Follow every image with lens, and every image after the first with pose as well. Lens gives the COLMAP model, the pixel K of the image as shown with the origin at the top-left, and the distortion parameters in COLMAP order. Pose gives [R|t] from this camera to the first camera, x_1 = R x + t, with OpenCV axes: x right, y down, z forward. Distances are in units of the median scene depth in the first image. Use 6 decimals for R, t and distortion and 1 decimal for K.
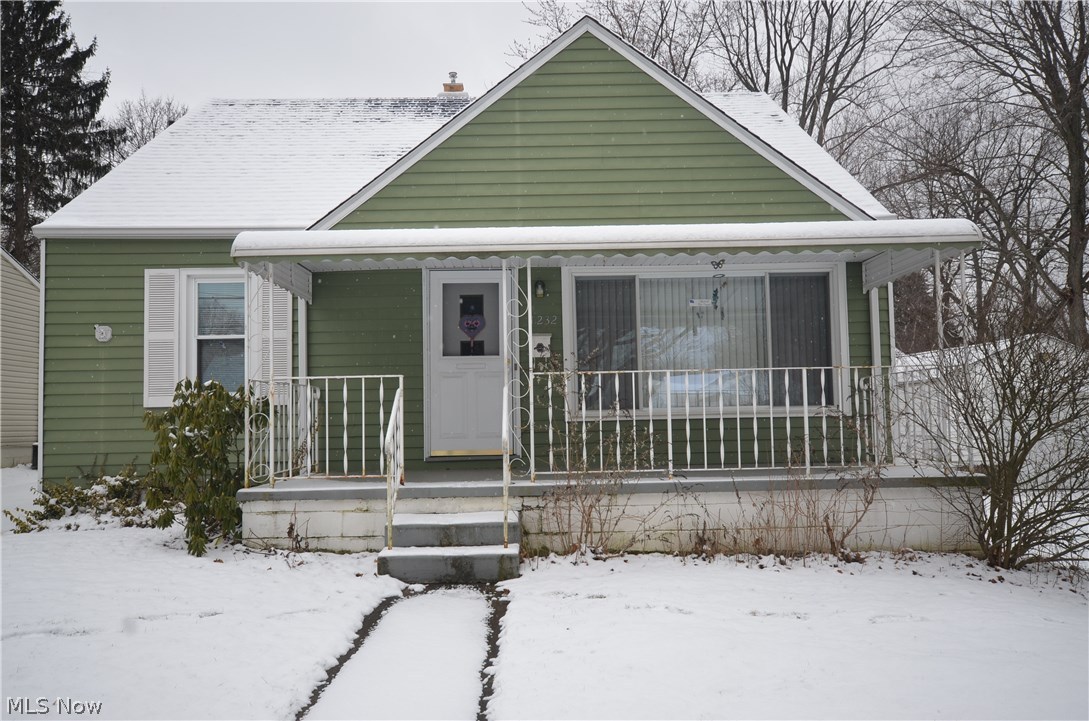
lens RADIAL K [[777.8, 0, 544.4], [0, 777.8, 374.1], [0, 0, 1]] dist [-0.005849, 0.002202]
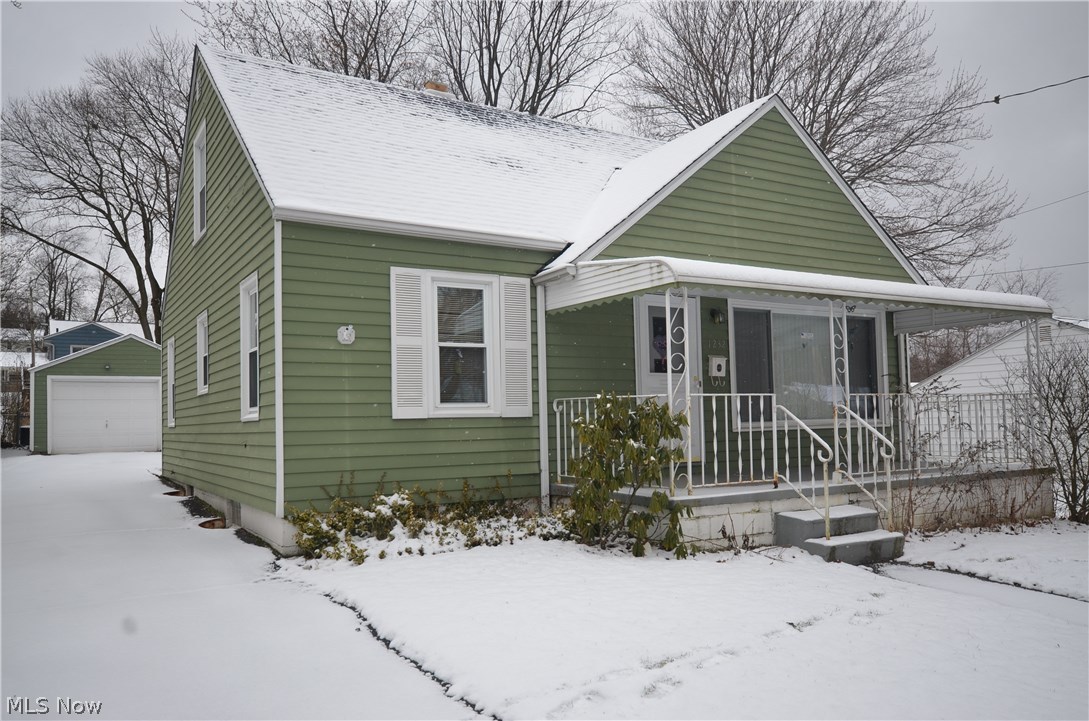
lens RADIAL K [[853.2, 0, 544.5], [0, 853.2, 360.5], [0, 0, 1]] dist [-0.037942, 0.000747]
pose [[0.869646, 0.043056, 0.491795, -0.846221], [-0.027726, 0.998877, -0.038422, 0.007887], [-0.492897, 0.019778, 0.869863, 0.047353]]
